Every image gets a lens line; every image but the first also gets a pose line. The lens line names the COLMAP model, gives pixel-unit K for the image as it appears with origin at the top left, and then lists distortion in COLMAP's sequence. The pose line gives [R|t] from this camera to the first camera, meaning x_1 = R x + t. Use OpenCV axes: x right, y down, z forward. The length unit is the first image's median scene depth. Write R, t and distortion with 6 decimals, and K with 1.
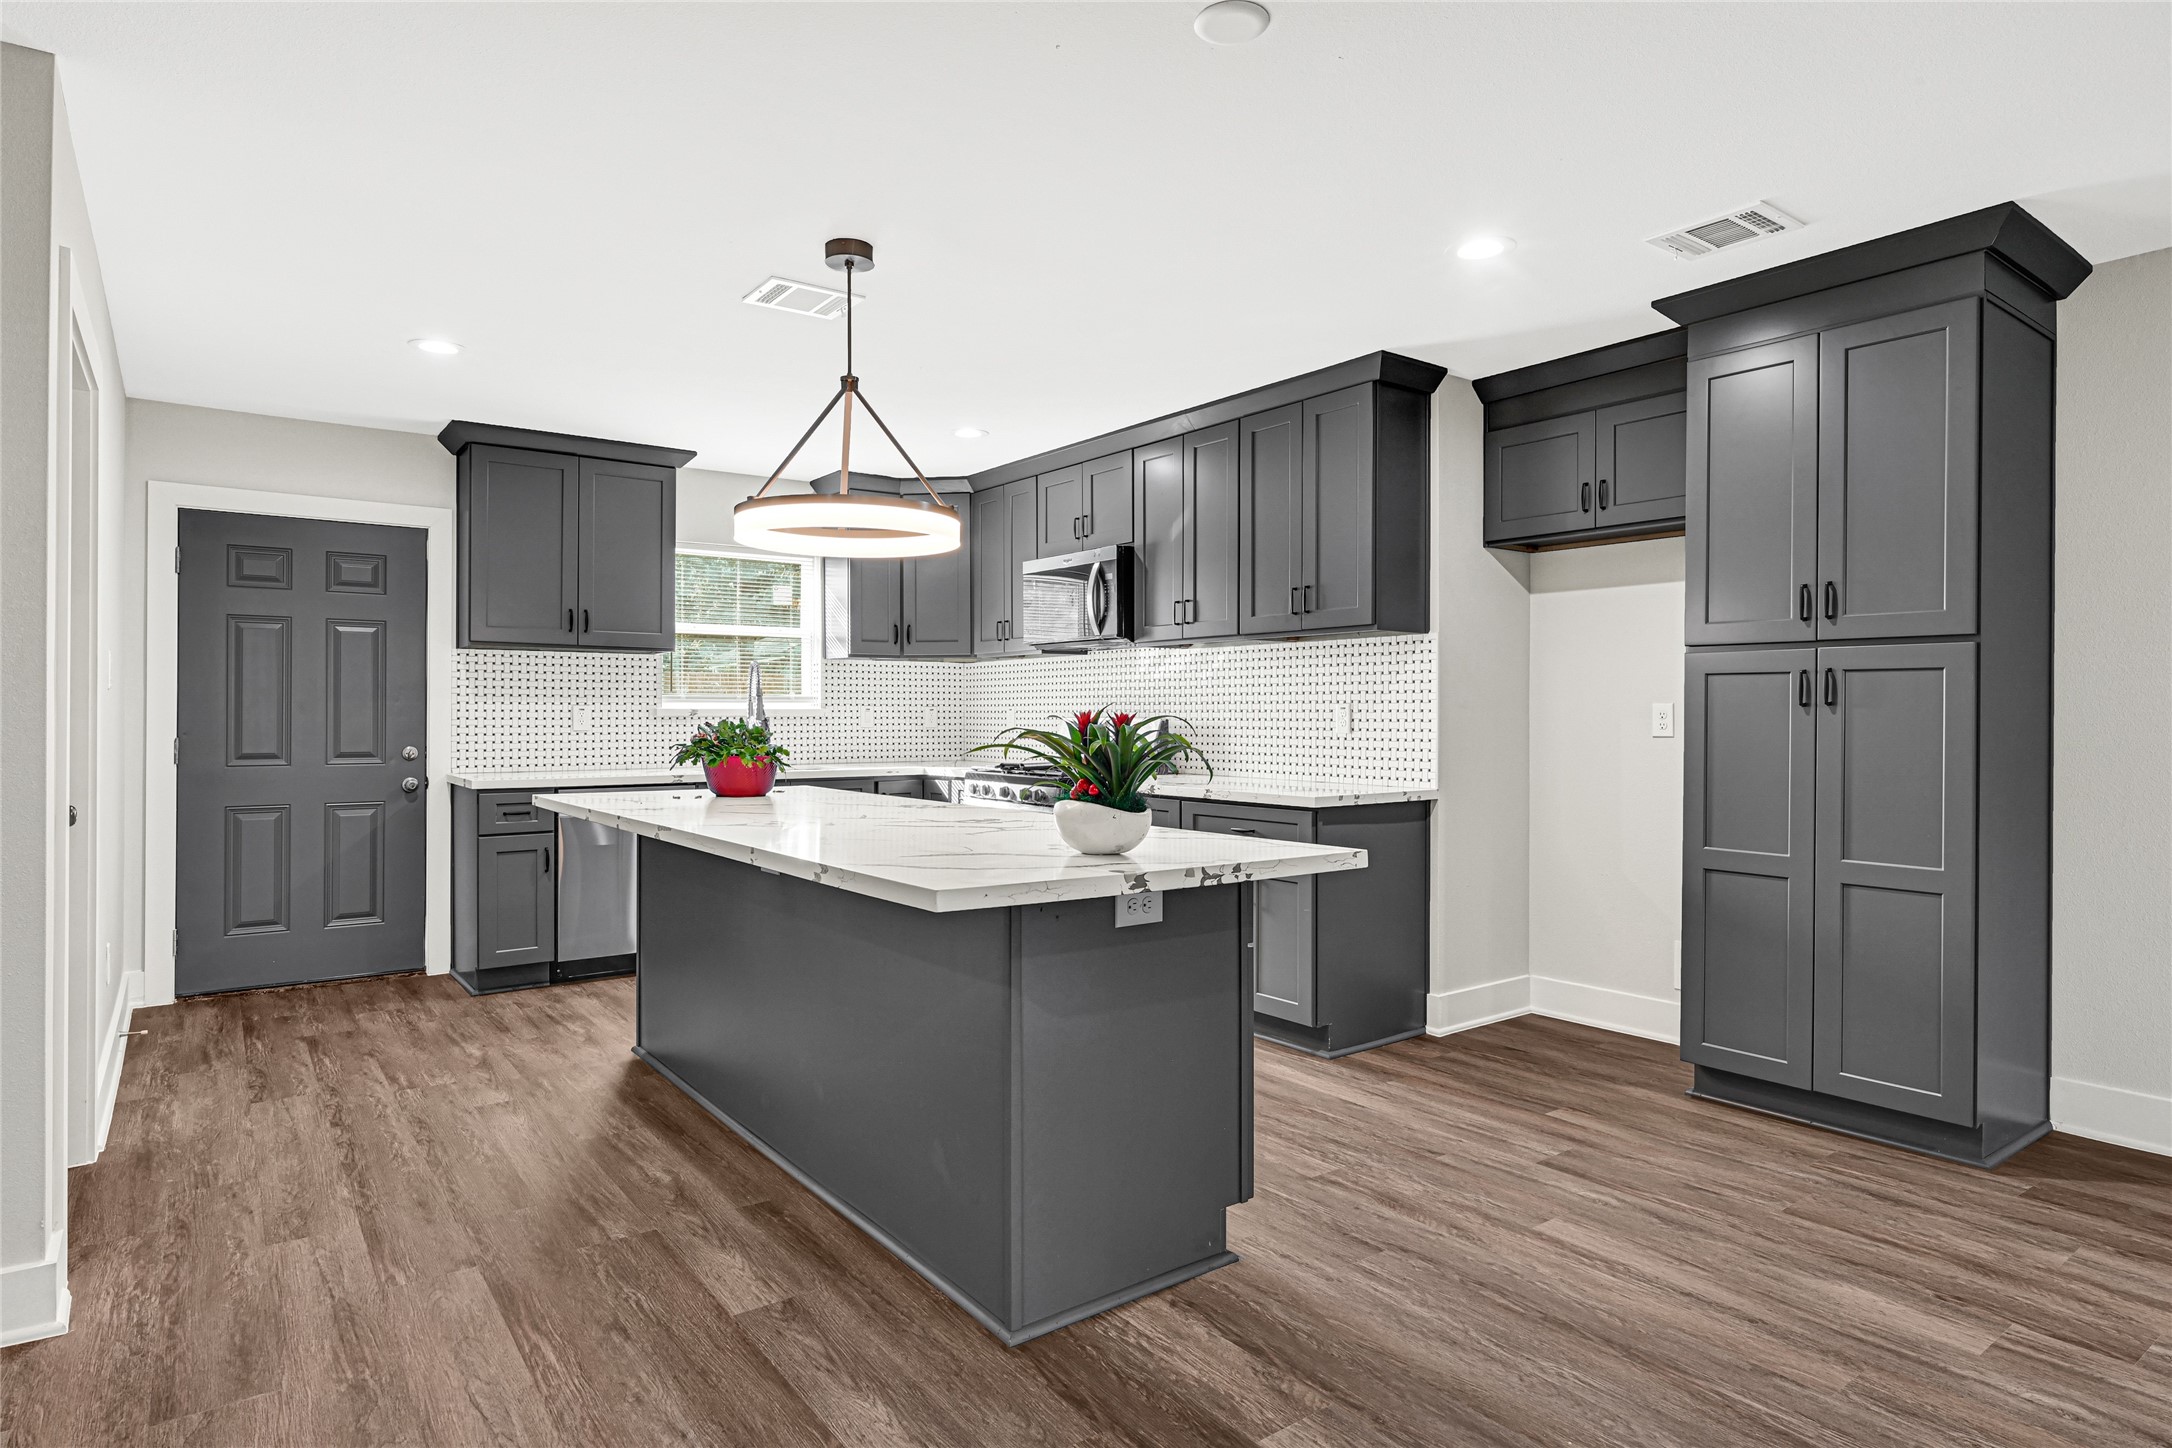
lens RADIAL K [[1212.2, 0, 1063.5], [0, 1212.2, 717.8], [0, 0, 1]] dist [0.002807, -0.000940]
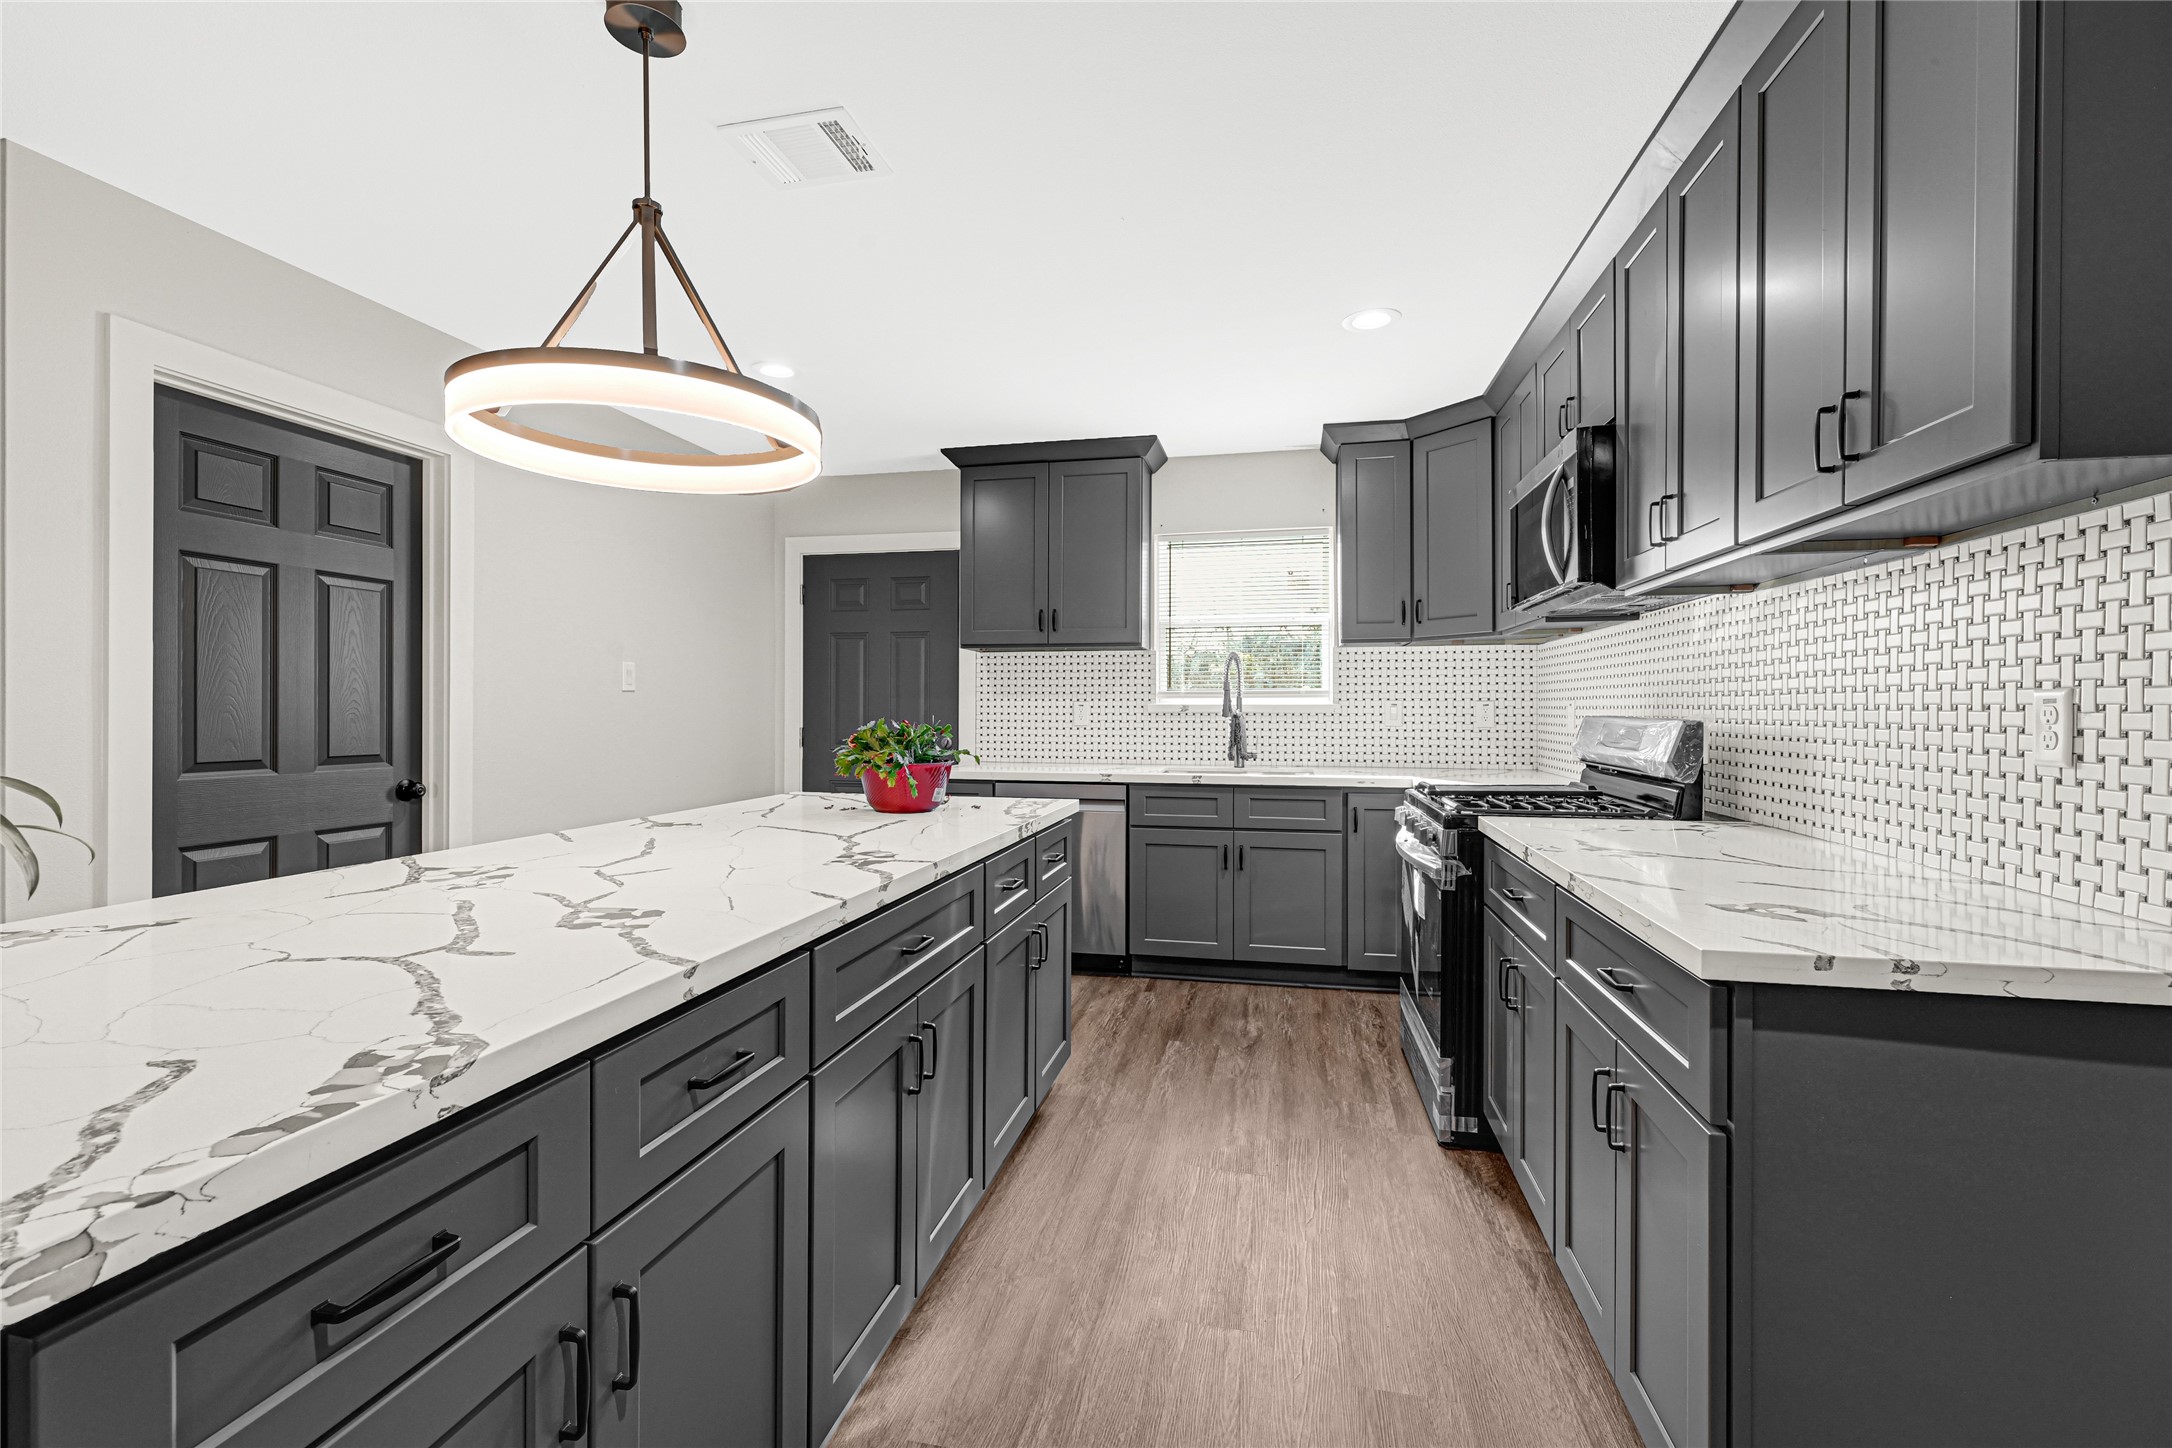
lens RADIAL K [[918.4, 0, 1090.3], [0, 918.4, 708.6], [0, 0, 1]] dist [0.001739, 0.000198]
pose [[0.665211, 0.001374, -0.746654, 0.245957], [-0.002889, 0.999996, -0.000733, -0.004355], [0.746650, 0.002644, 0.665212, 0.580285]]
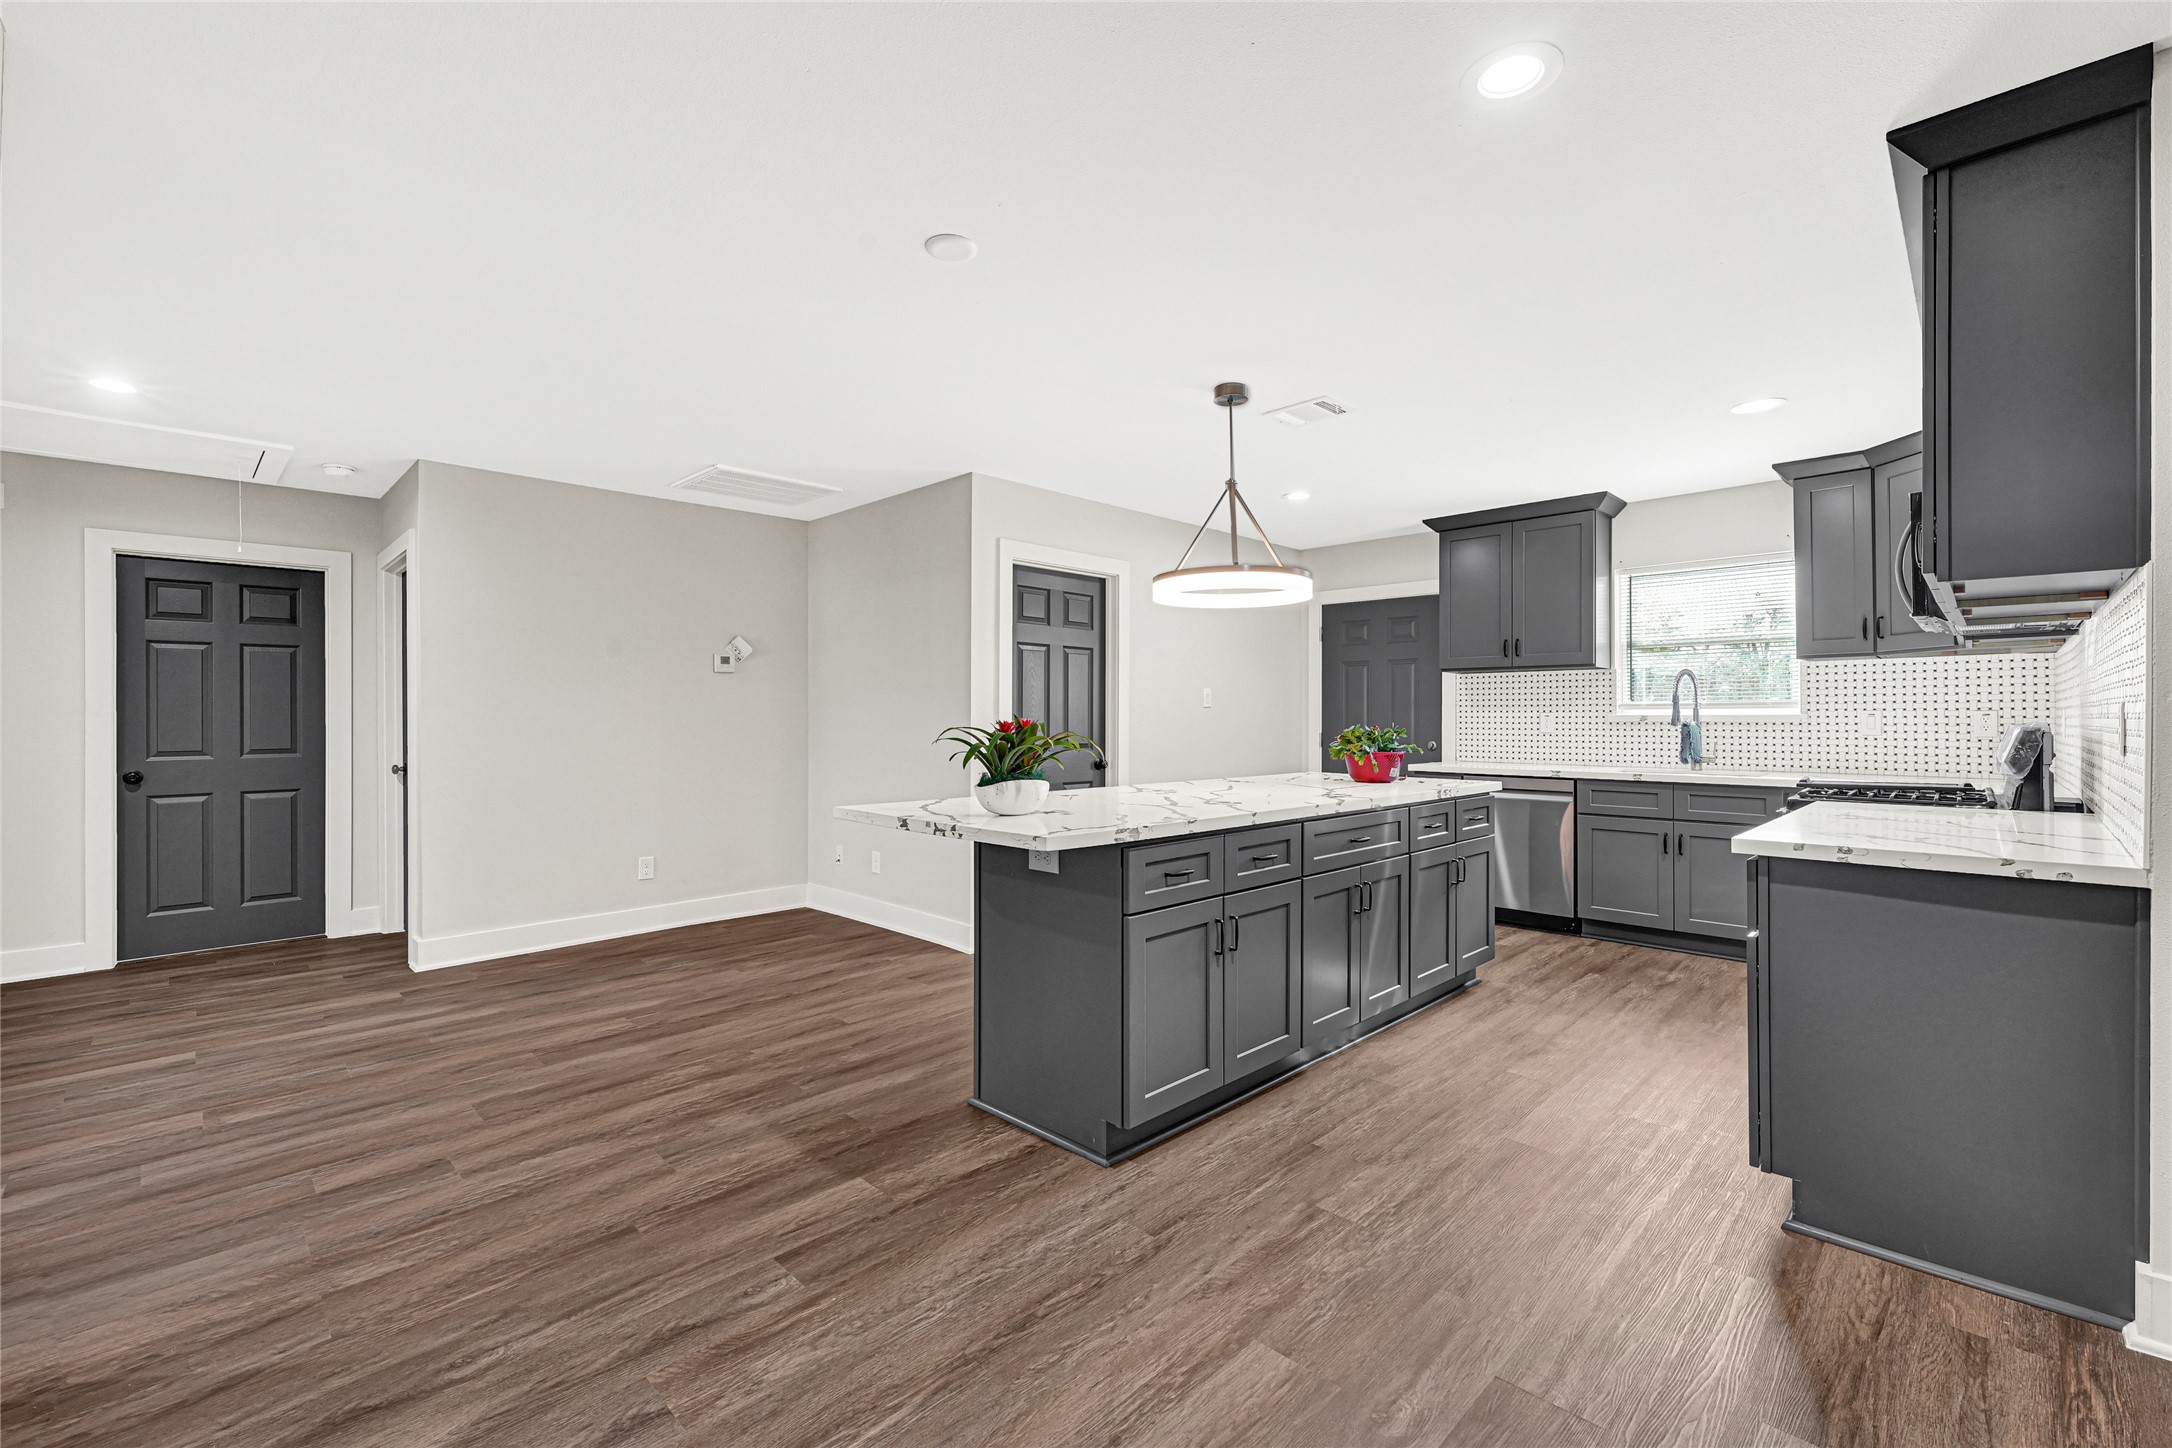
lens RADIAL K [[915.3, 0, 1083.1], [0, 915.3, 716.6], [0, 0, 1]] dist [0.000487, 0.000150]
pose [[0.149825, -0.002135, -0.988710, 0.579111], [-0.002660, 0.999993, -0.002562, -0.003158], [0.988709, 0.003014, 0.149819, 0.459792]]
